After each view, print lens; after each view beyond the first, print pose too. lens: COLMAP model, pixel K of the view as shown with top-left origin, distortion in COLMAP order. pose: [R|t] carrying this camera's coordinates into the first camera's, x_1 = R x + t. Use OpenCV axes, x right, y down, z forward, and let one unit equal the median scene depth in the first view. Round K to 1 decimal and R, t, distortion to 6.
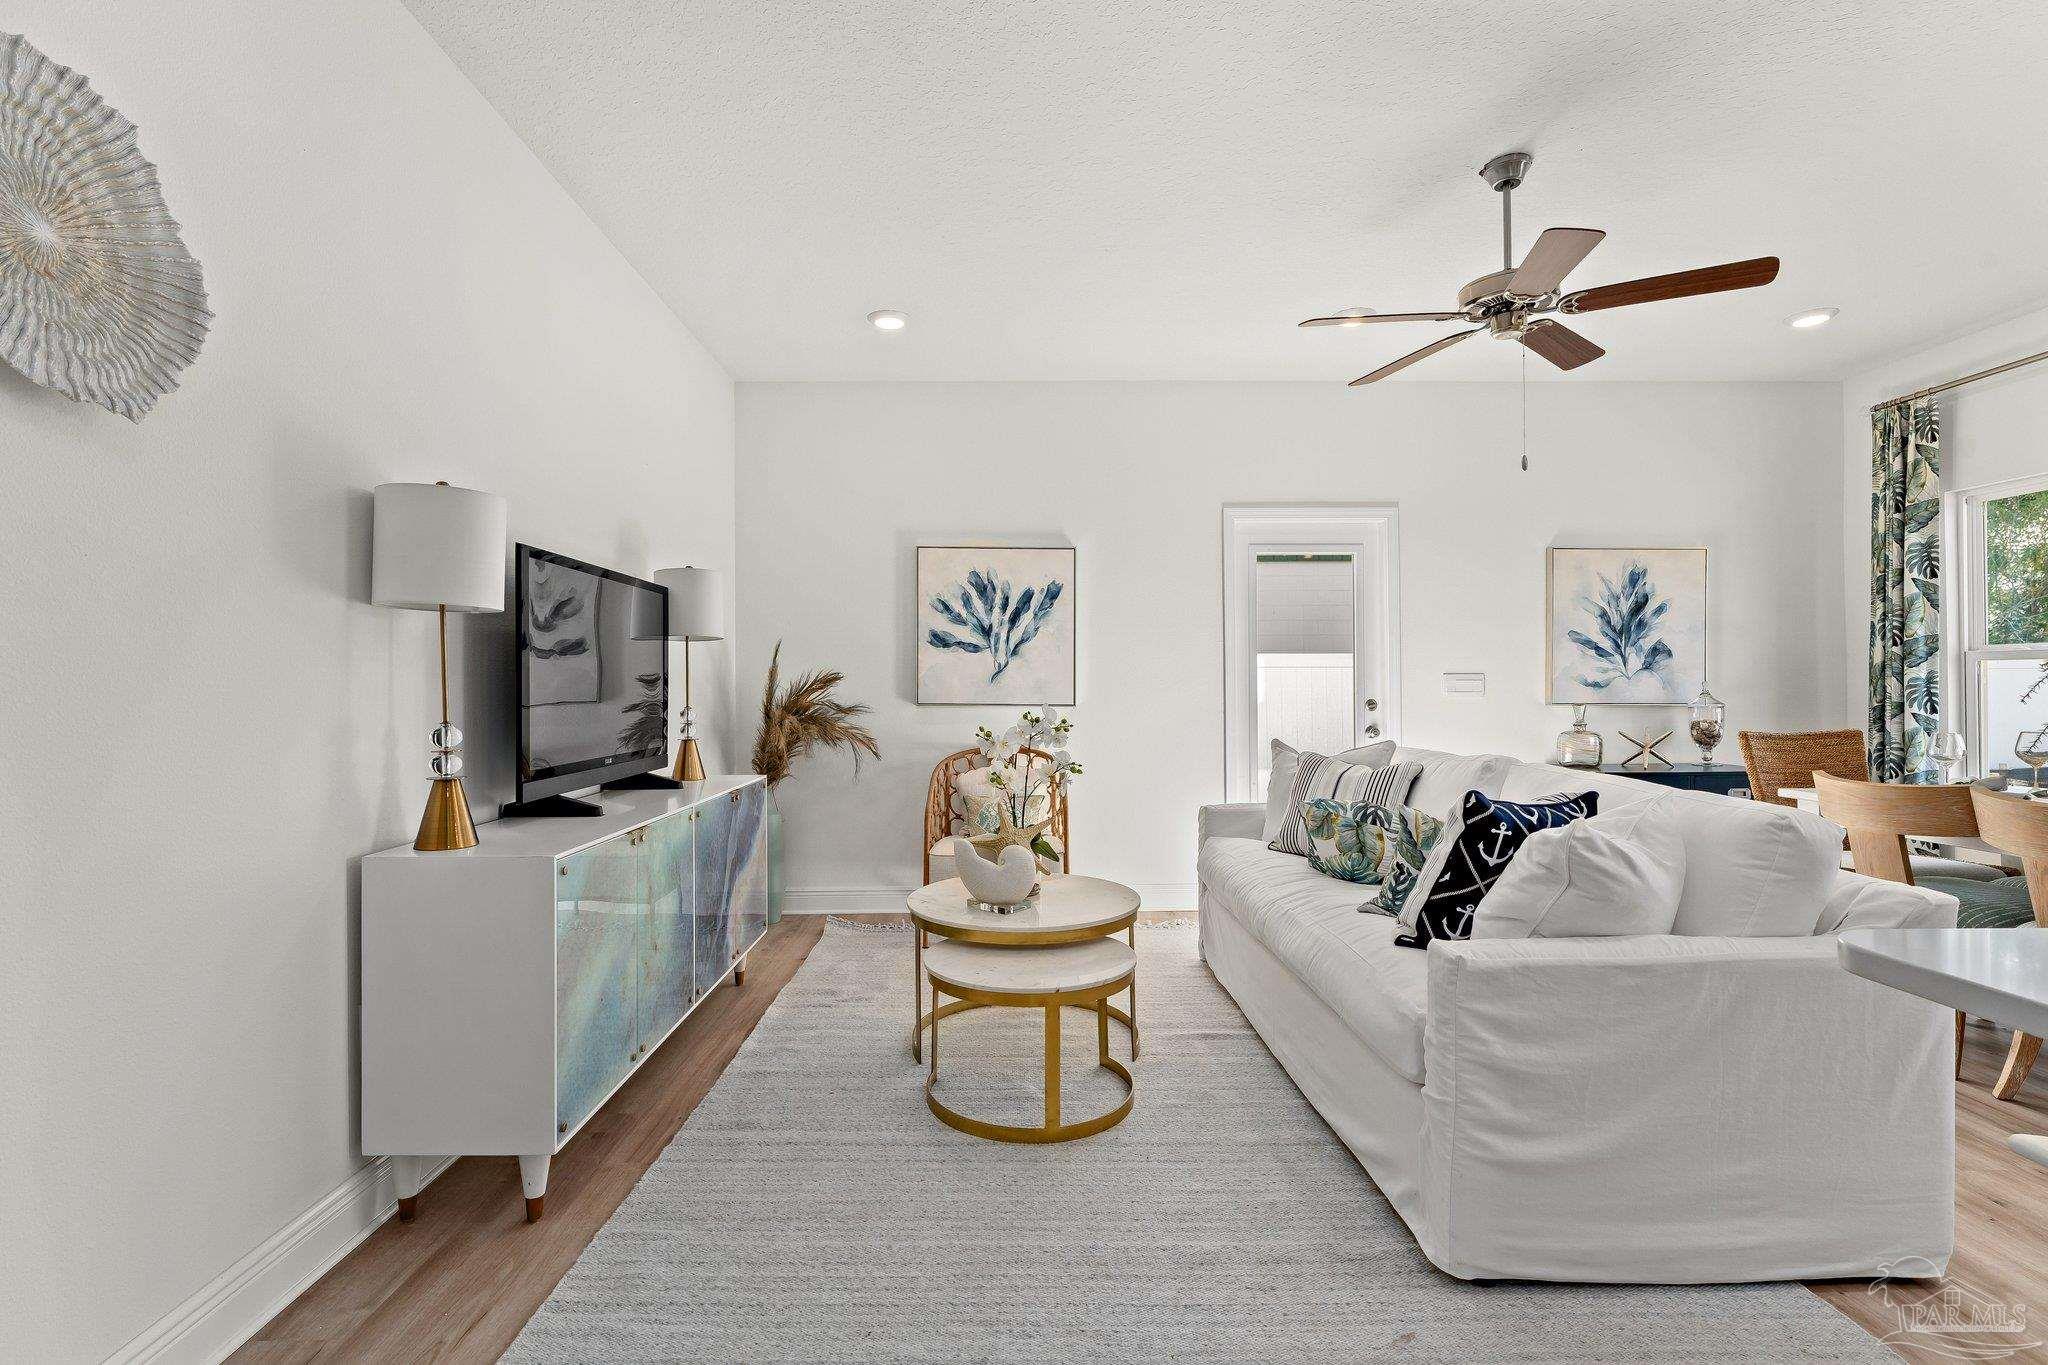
lens RADIAL K [[930.6, 0, 1024.0], [0, 930.6, 682.5], [0, 0, 1]] dist [0.000396, 0.000145]
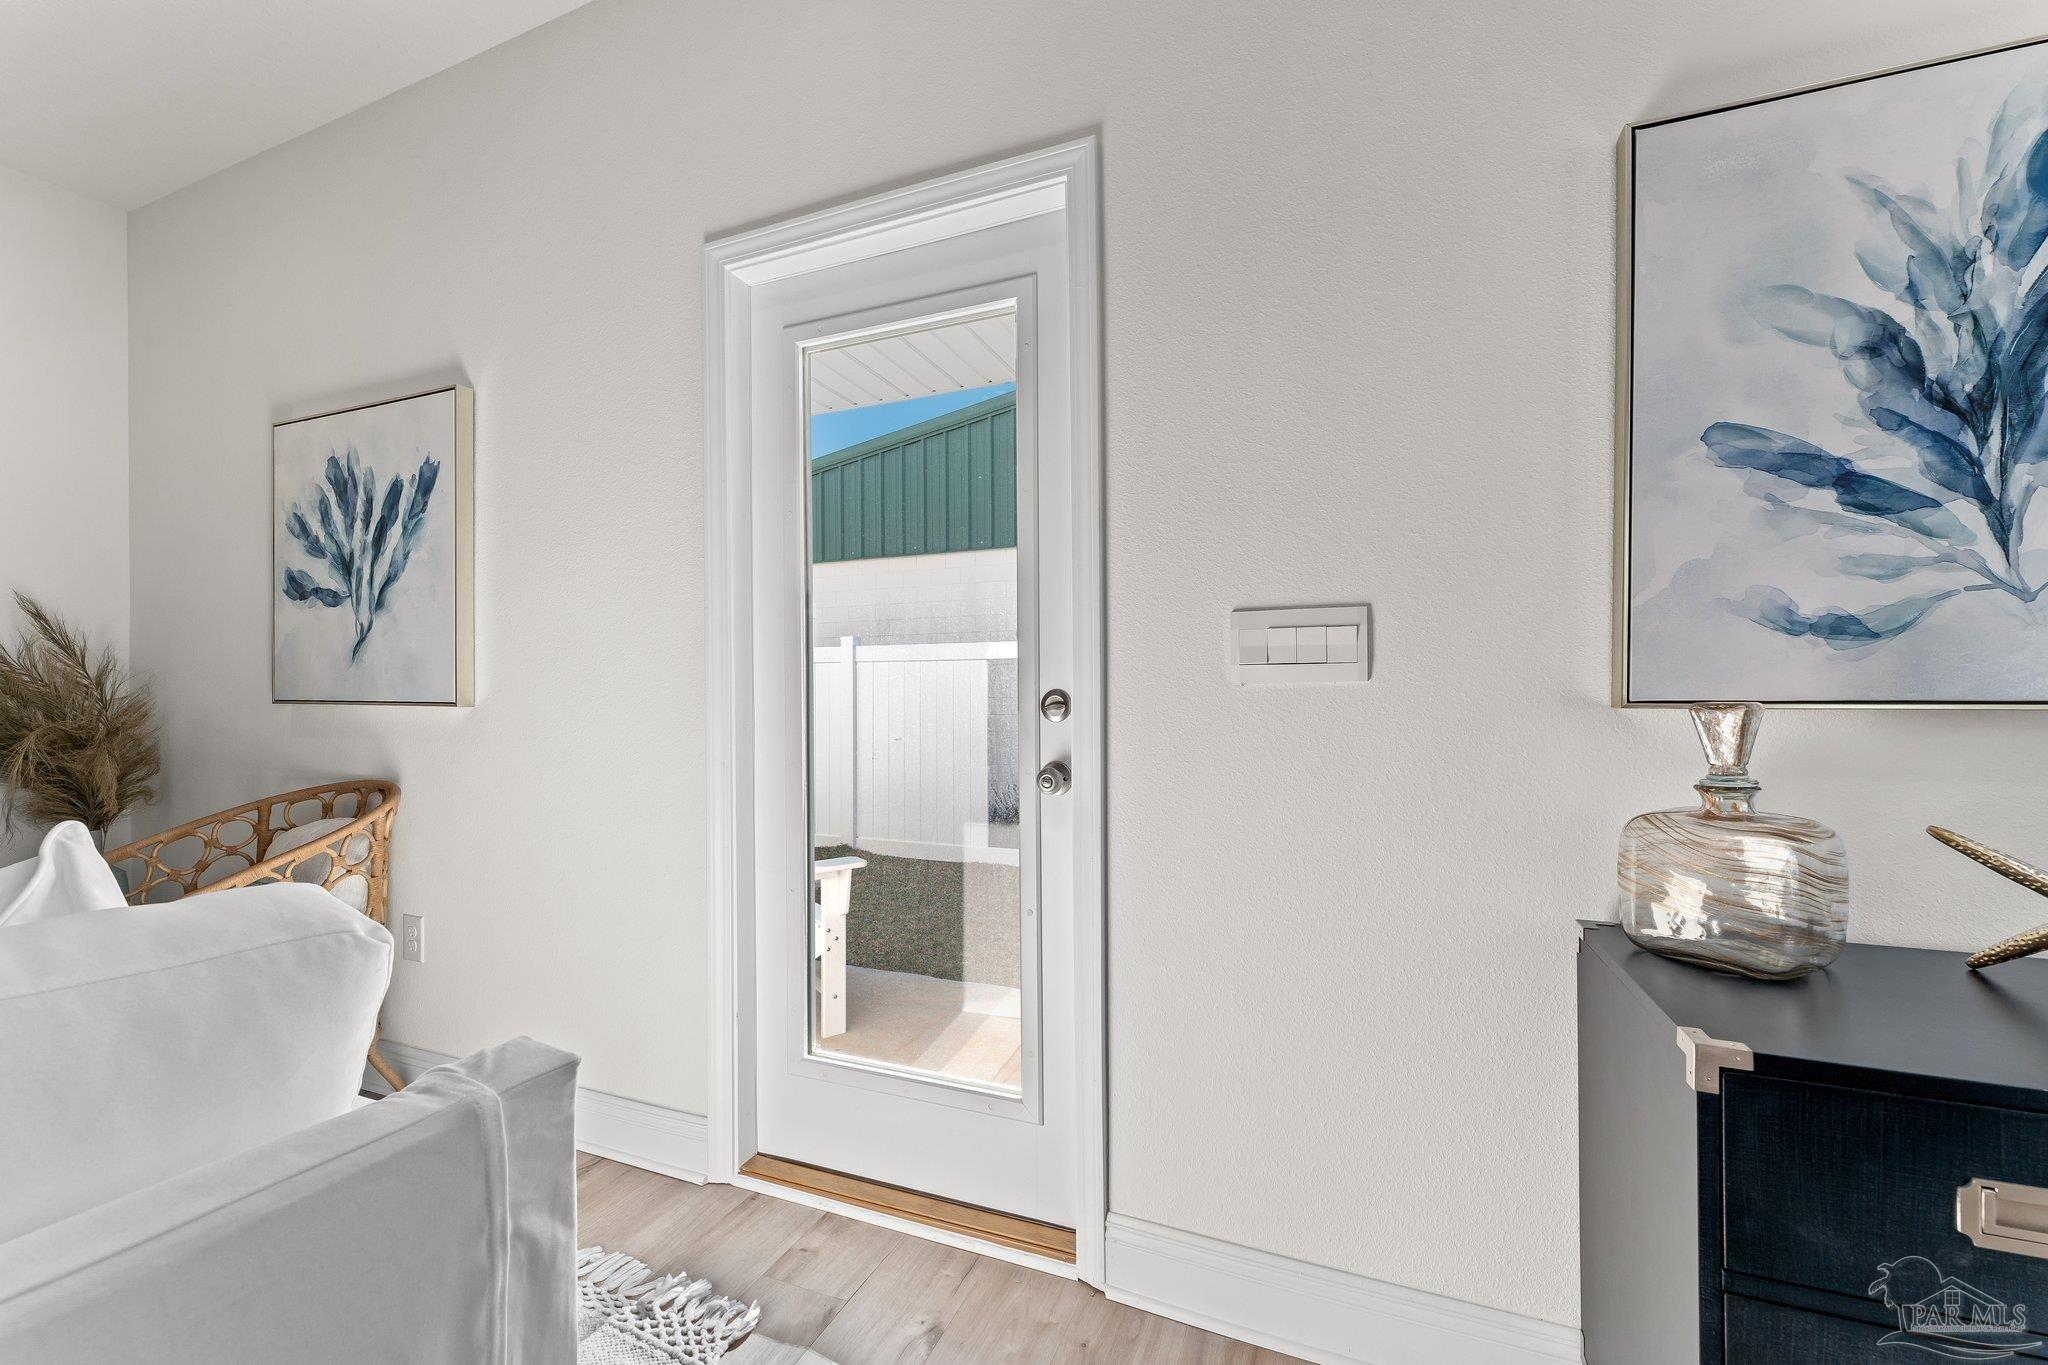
lens RADIAL K [[823.7, 0, 1017.5], [0, 823.7, 688.8], [0, 0, 1]] dist [0.002151, -0.000115]
pose [[0.918004, -0.004772, -0.396542, 0.504195], [0.009083, 0.999918, 0.008993, 0.015311], [0.396466, -0.011857, 0.917973, 0.715010]]
